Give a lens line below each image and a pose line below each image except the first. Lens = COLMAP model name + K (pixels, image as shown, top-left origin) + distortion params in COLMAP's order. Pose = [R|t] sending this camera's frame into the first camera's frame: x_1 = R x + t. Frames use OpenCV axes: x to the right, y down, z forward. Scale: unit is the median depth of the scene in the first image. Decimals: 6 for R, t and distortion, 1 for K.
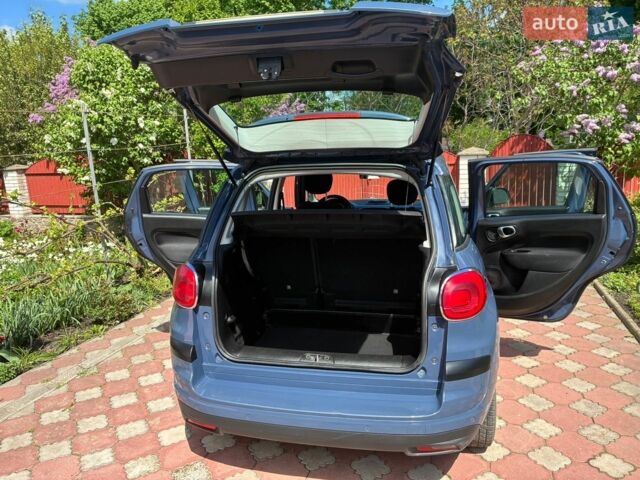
lens RADIAL K [[487.6, 0, 315.3], [0, 487.6, 235.1], [0, 0, 1]] dist [0.054659, -0.092081]
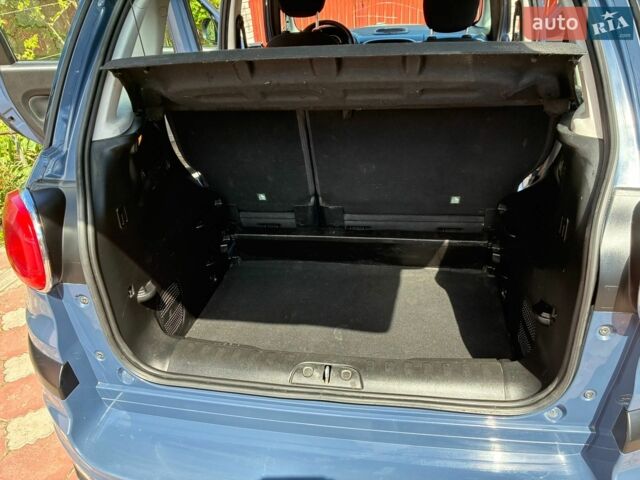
lens RADIAL K [[487.6, 0, 319.9], [0, 487.6, 236.8], [0, 0, 1]] dist [0.054659, -0.092081]
pose [[0.998022, -0.049622, 0.038585, -0.009499], [0.035000, 0.948576, 0.314609, -0.019990], [-0.052212, -0.312636, 0.948437, 0.369353]]
